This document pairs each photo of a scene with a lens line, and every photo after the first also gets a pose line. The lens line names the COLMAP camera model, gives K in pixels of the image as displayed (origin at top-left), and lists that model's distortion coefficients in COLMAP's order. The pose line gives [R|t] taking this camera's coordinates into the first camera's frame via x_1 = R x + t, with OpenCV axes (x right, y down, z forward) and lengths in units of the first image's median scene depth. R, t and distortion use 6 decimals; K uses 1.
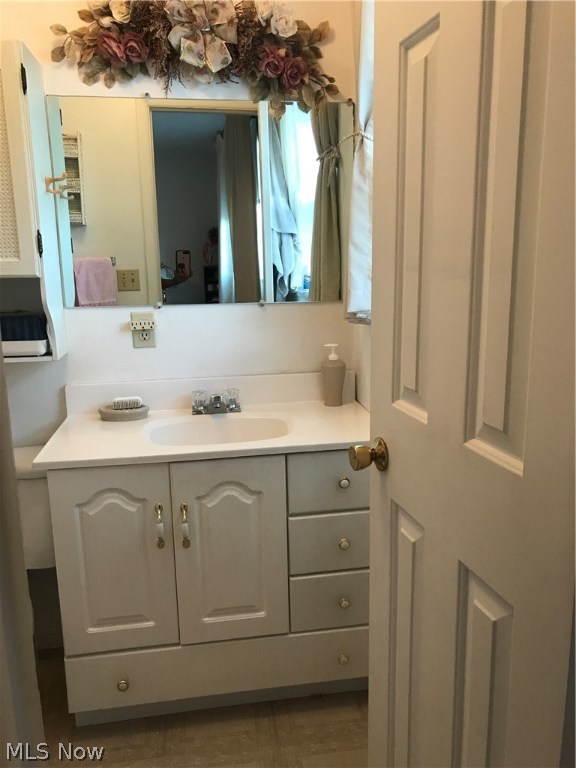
lens RADIAL K [[630.5, 0, 287.6], [0, 630.5, 387.9], [0, 0, 1]] dist [0.027945, -0.030002]
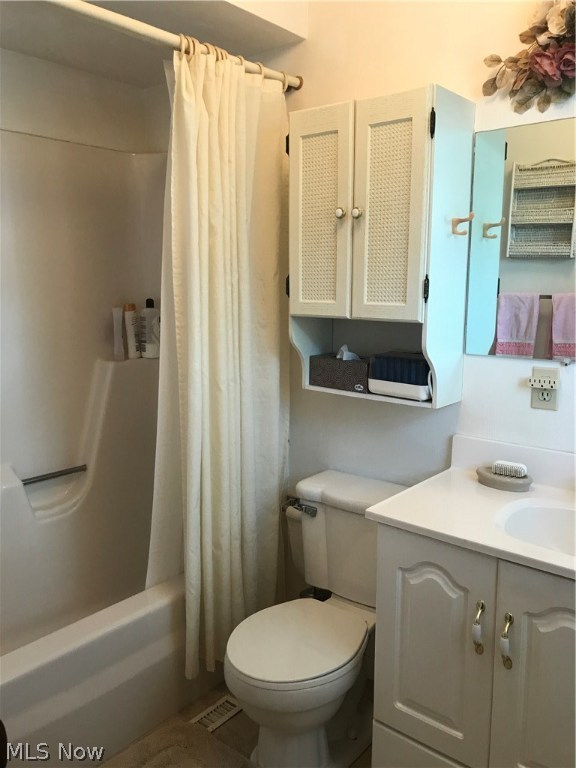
lens RADIAL K [[630.5, 0, 286.8], [0, 630.5, 378.8], [0, 0, 1]] dist [0.027945, -0.030002]
pose [[0.657722, 0.133948, -0.741256, 0.190134], [-0.168143, 0.985340, 0.028861, -0.079701], [0.734255, 0.105654, 0.670602, 0.200770]]
